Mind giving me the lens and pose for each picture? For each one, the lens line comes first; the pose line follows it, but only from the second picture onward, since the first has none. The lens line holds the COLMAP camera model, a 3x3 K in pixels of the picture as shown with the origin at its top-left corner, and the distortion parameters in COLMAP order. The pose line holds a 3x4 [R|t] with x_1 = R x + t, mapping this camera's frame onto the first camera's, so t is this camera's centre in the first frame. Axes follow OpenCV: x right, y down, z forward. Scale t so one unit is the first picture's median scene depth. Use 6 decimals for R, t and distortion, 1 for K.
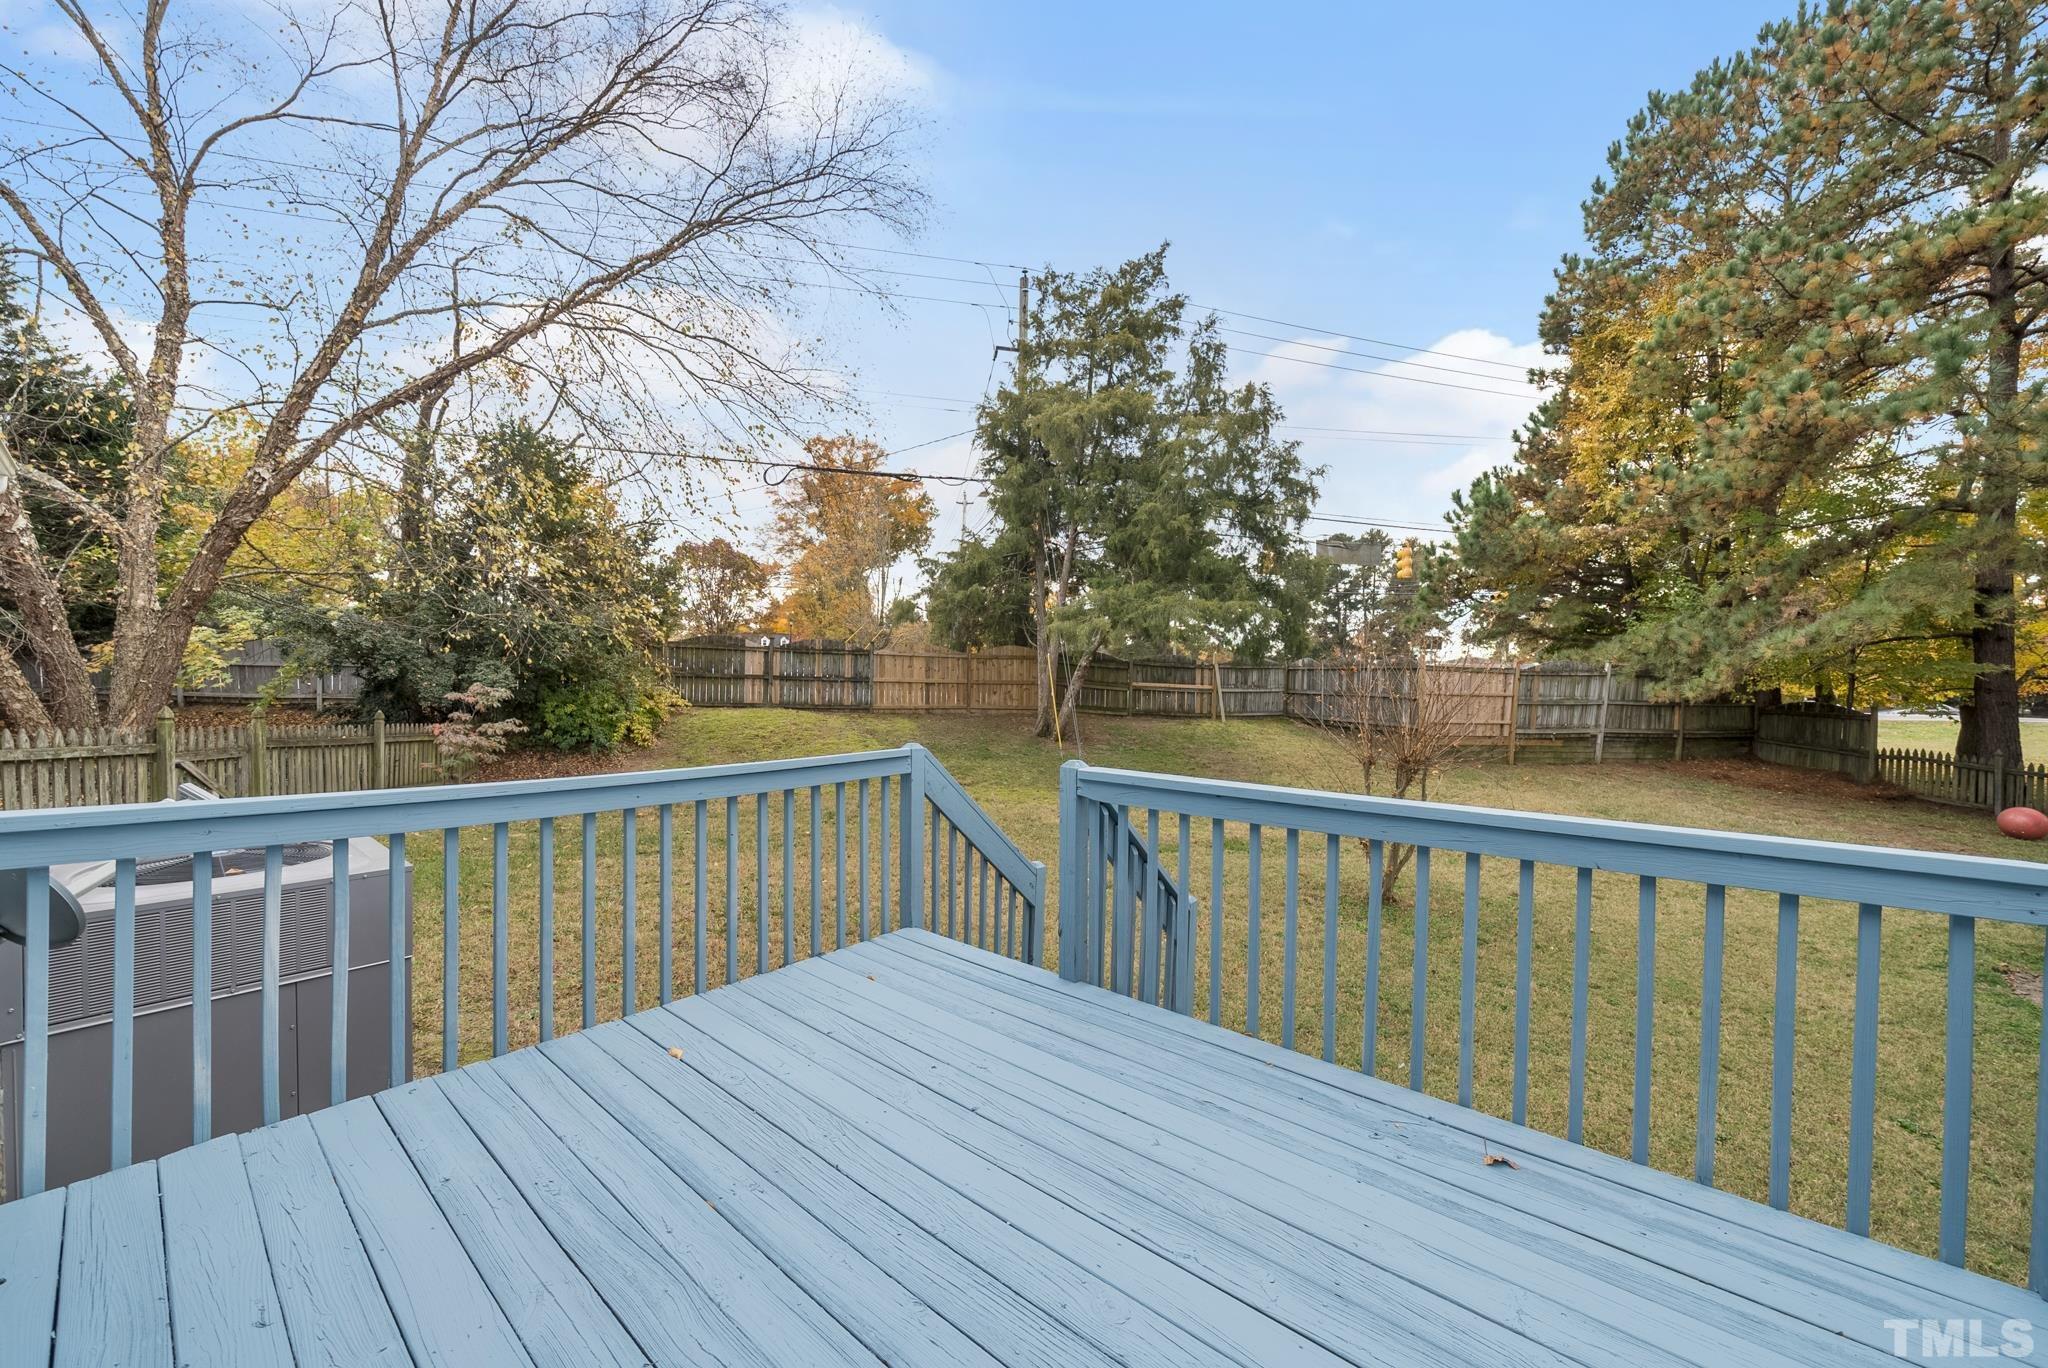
lens RADIAL K [[756.9, 0, 1027.5], [0, 756.9, 690.3], [0, 0, 1]] dist [-0.002221, -0.000286]
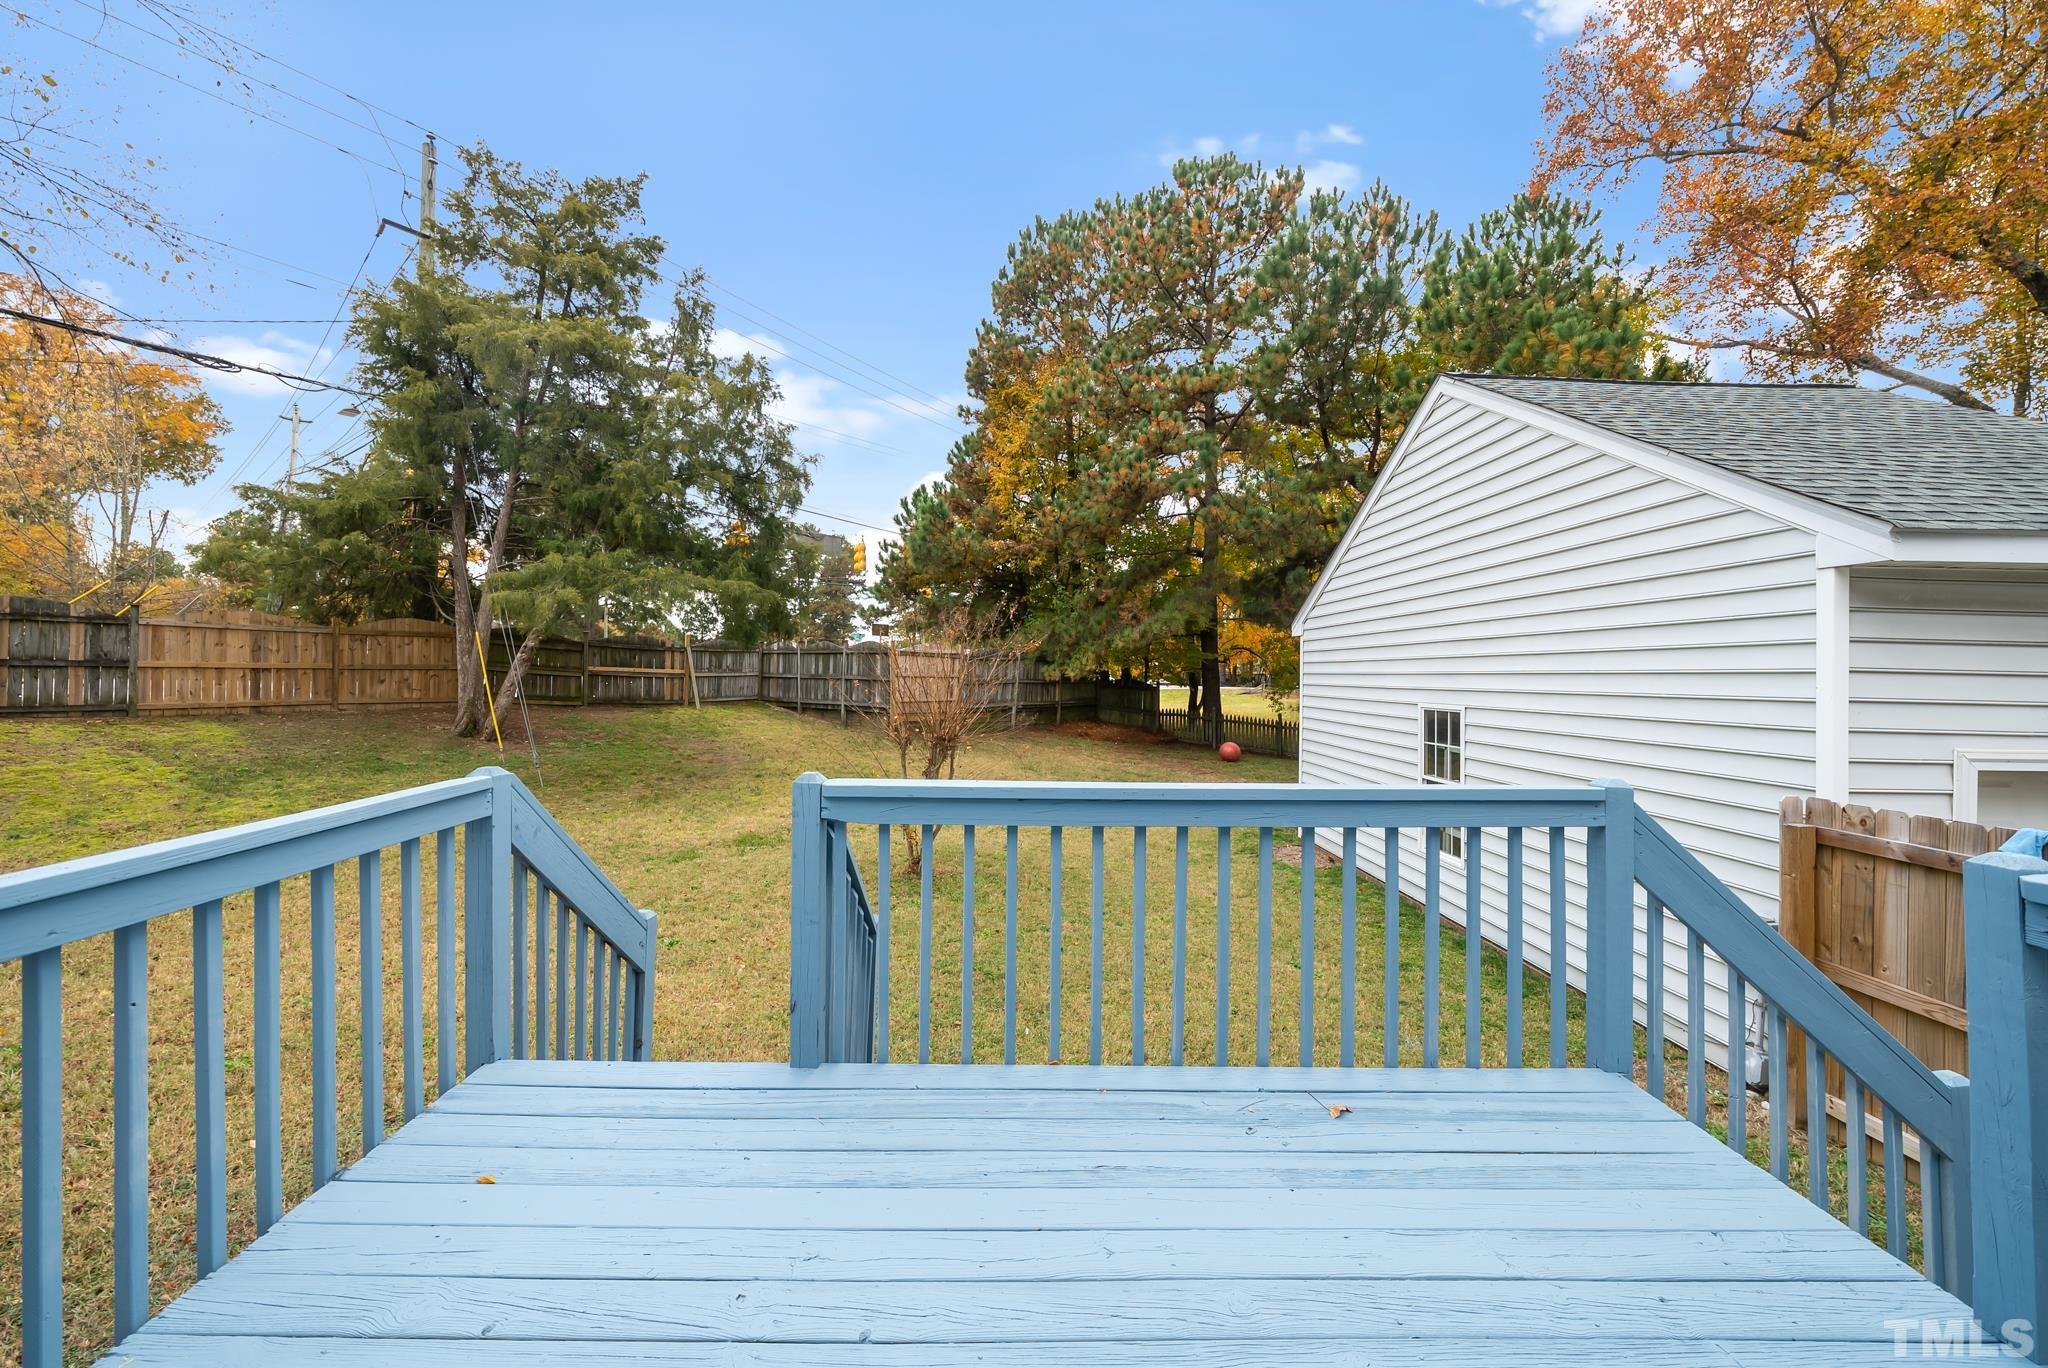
lens RADIAL K [[746.5, 0, 1012.6], [0, 746.5, 665.0], [0, 0, 1]] dist [-0.005540, -0.000081]
pose [[0.765408, -0.002201, 0.643541, -0.042696], [0.009600, 0.999922, -0.007998, -0.001139], [-0.643473, 0.012300, 0.765370, 0.048582]]
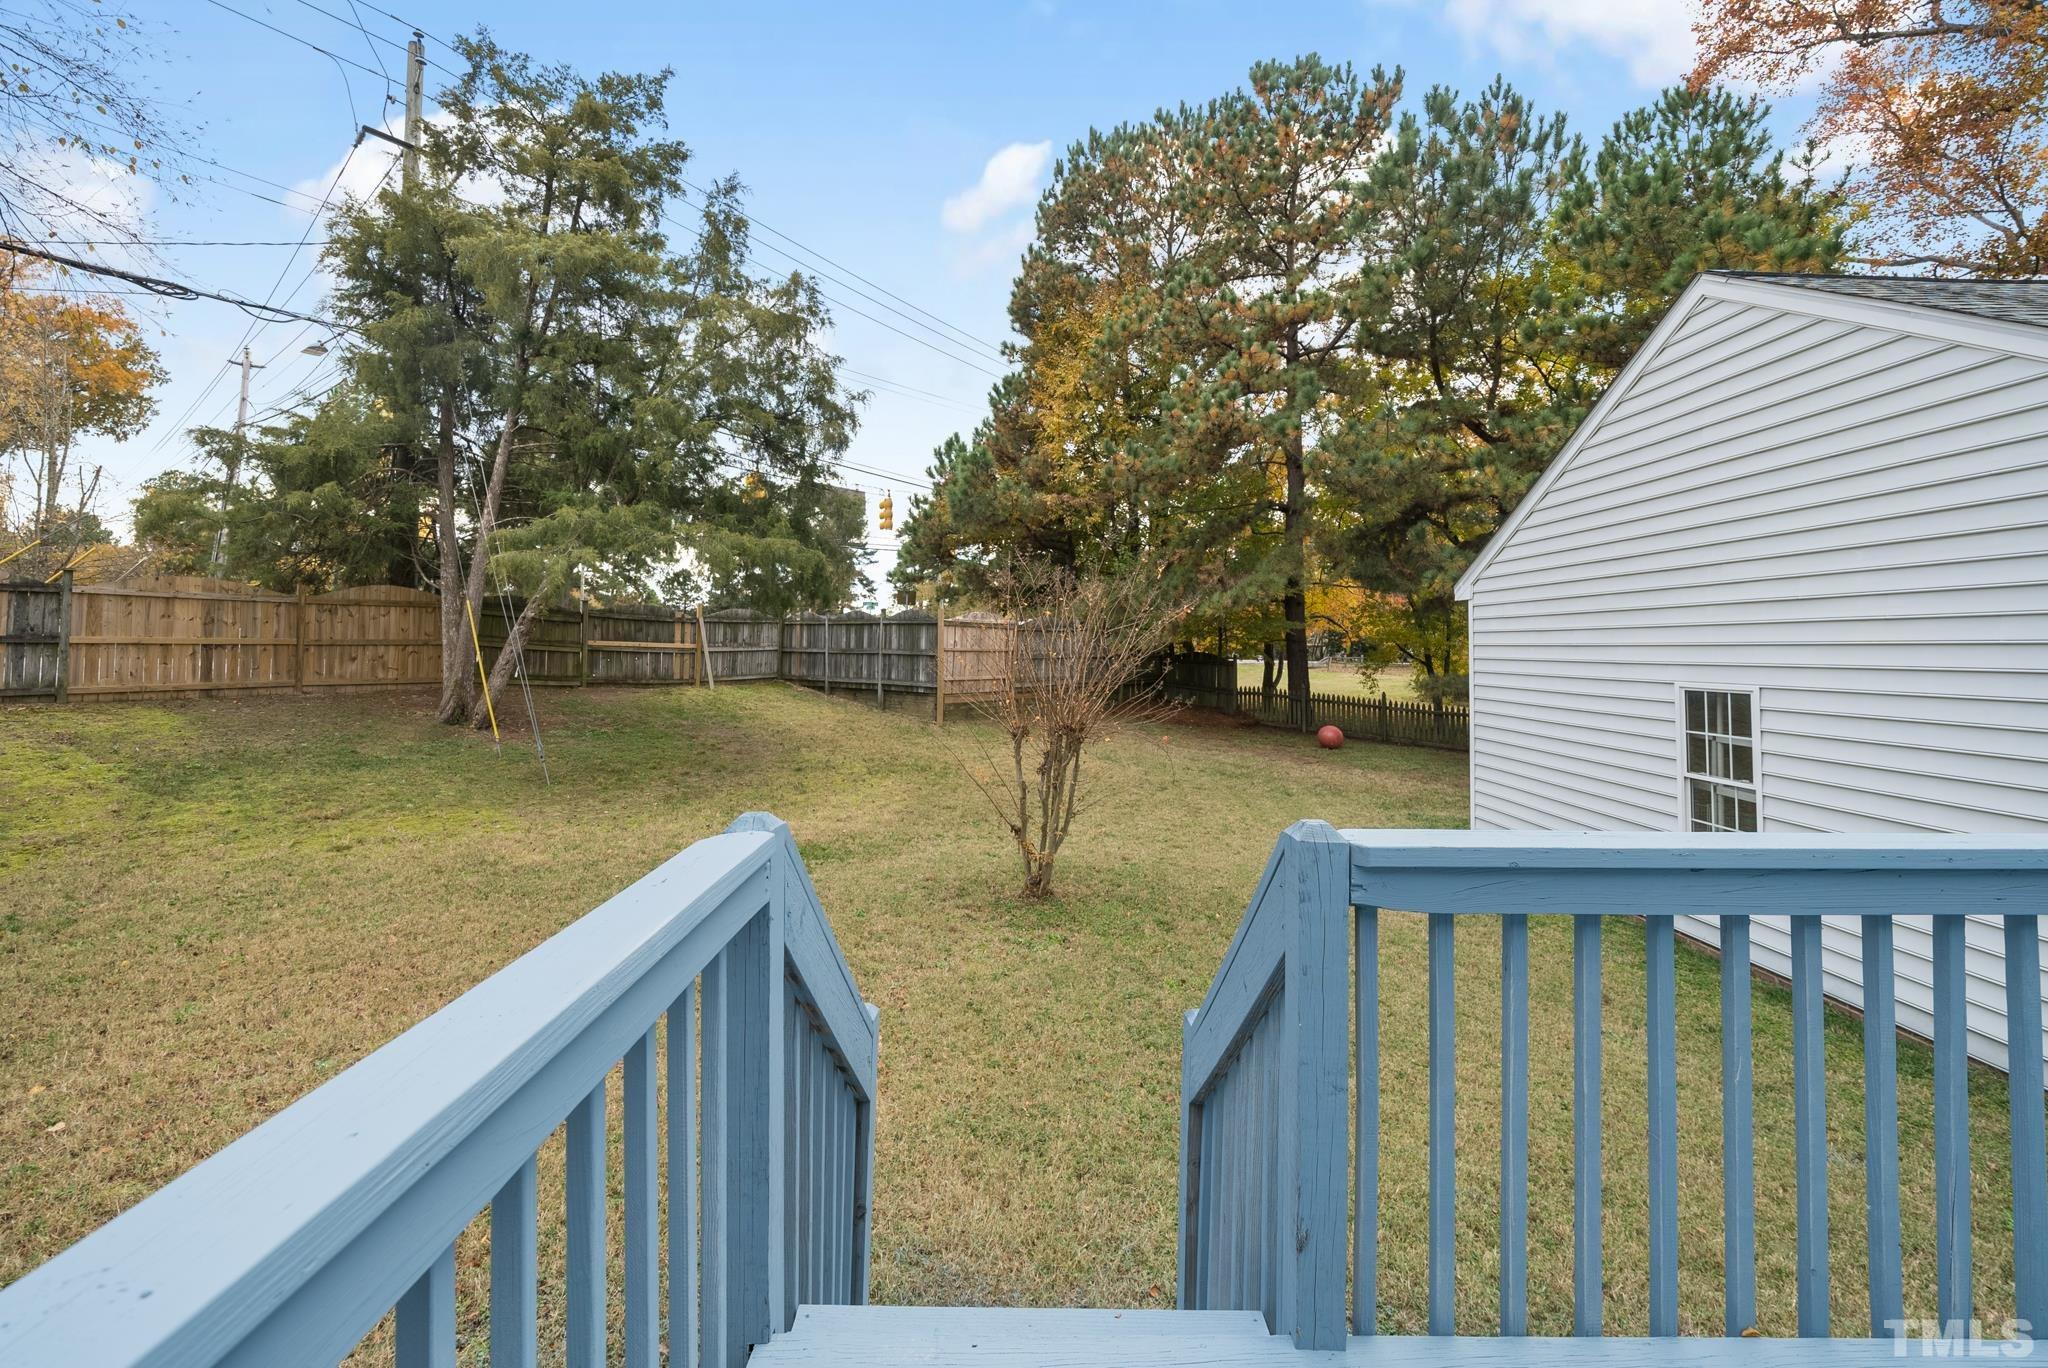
lens RADIAL K [[831.3, 0, 1023.6], [0, 831.3, 613.1], [0, 0, 1]] dist [-0.003499, -0.000153]
pose [[0.769134, 0.012839, 0.638958, -0.061006], [0.013933, 0.999224, -0.036849, -0.002017], [-0.638935, 0.037244, 0.768358, 0.119968]]
